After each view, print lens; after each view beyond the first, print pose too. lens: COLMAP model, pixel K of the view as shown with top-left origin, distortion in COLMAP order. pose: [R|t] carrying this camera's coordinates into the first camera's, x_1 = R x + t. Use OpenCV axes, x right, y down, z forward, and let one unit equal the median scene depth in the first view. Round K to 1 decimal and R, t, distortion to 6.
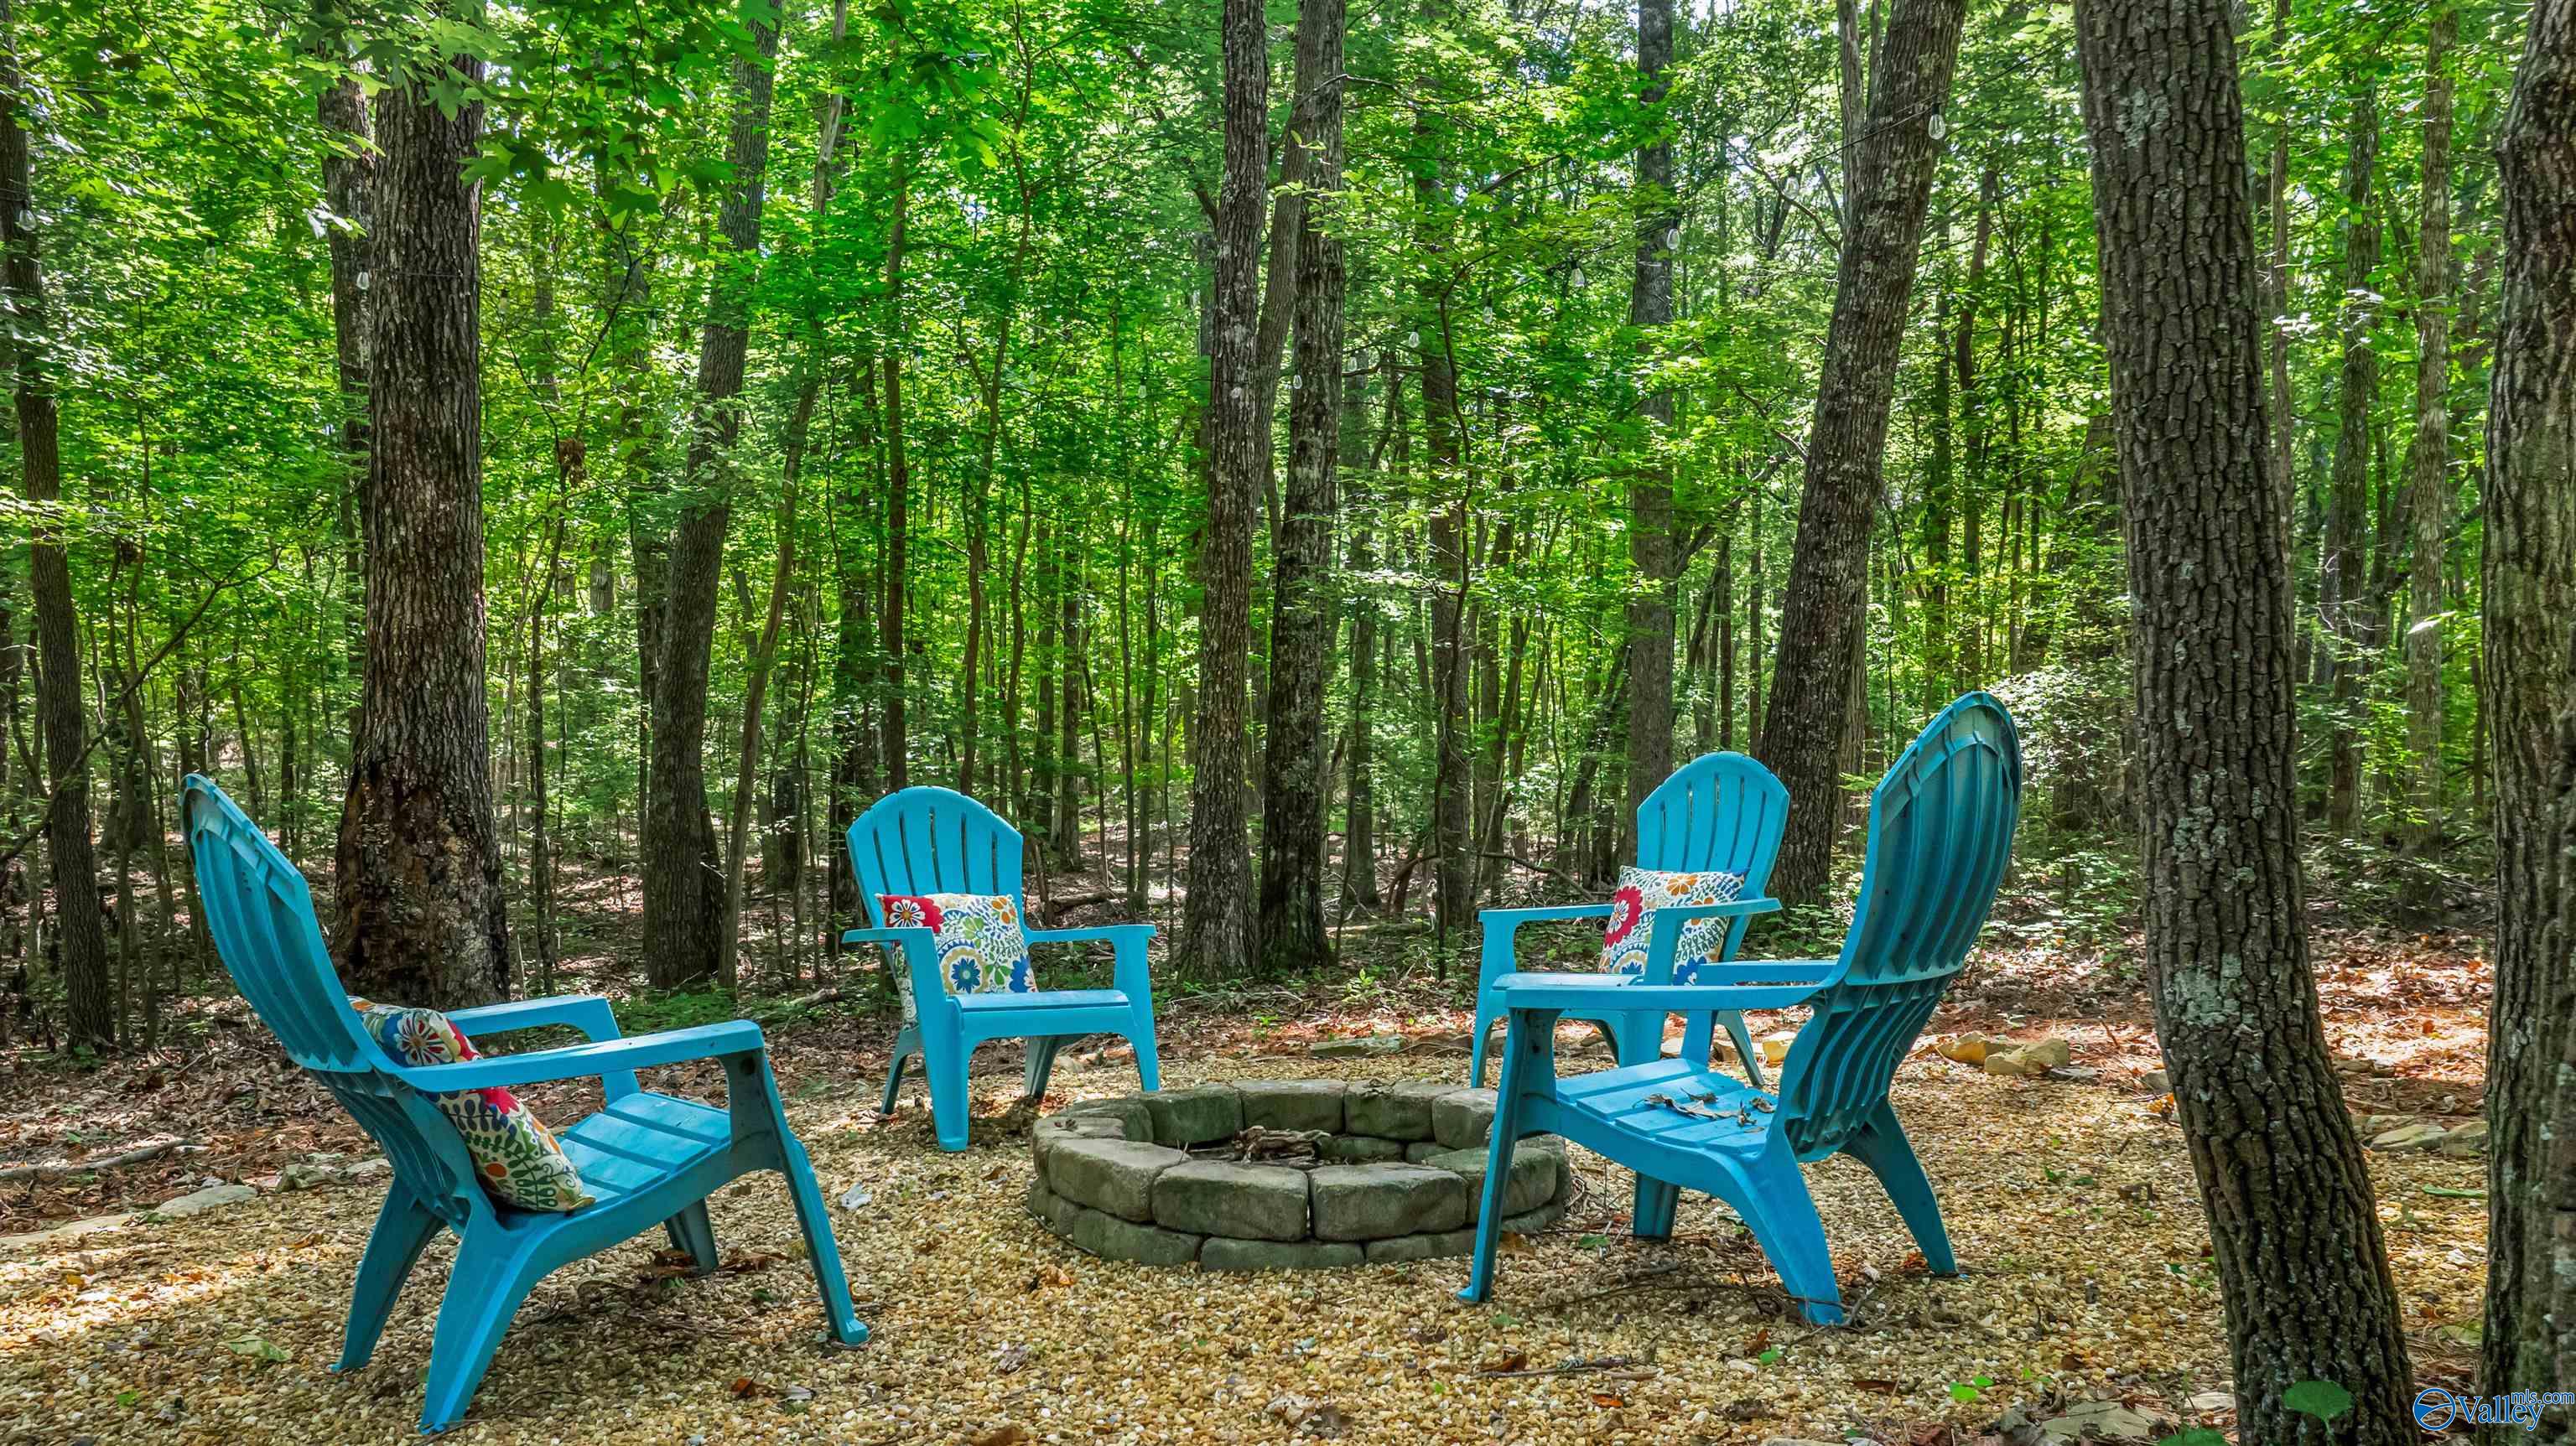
lens RADIAL K [[1853.3, 0, 1288.0], [0, 1853.3, 723.0], [0, 0, 1]] dist [-0.012438, 0.002356]
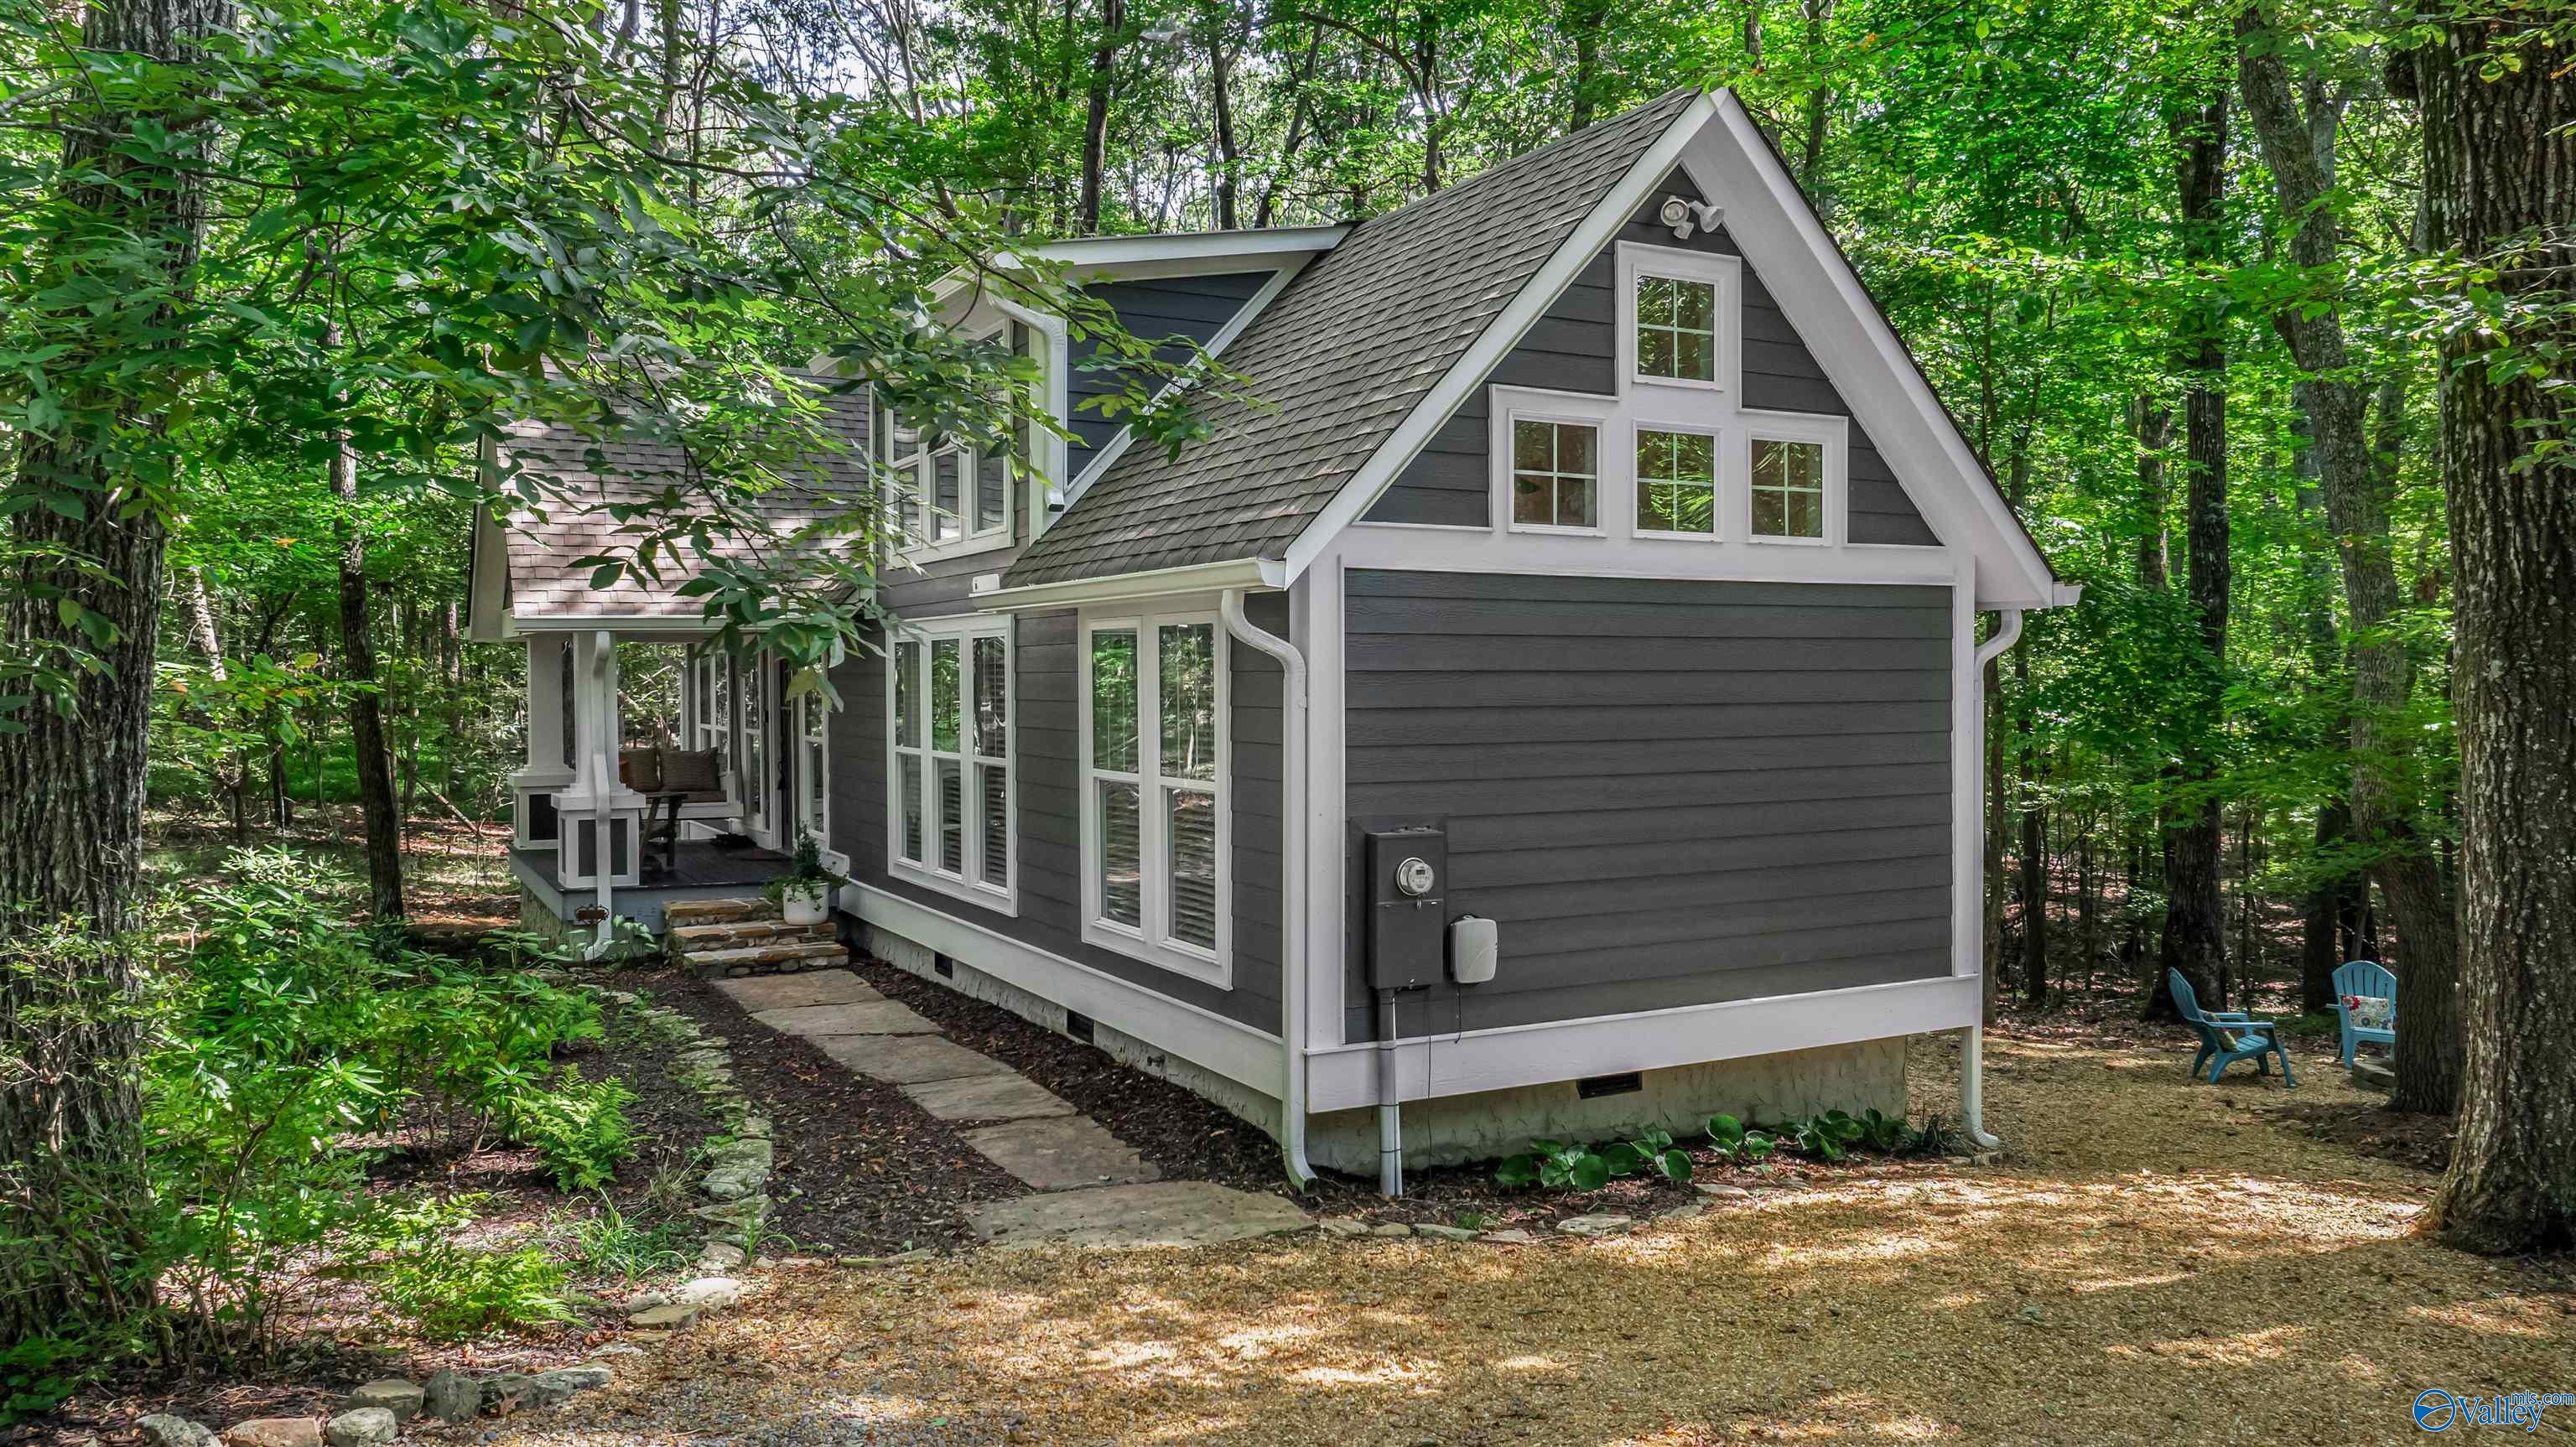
lens RADIAL K [[1853.4, 0, 1288.0], [0, 1853.4, 723.5], [0, 0, 1]] dist [-0.012438, 0.002356]
pose [[0.643399, 0.010813, -0.765455, 1.763668], [-0.002474, 0.999924, 0.012046, -0.691184], [0.765527, -0.005857, 0.643377, -4.157357]]
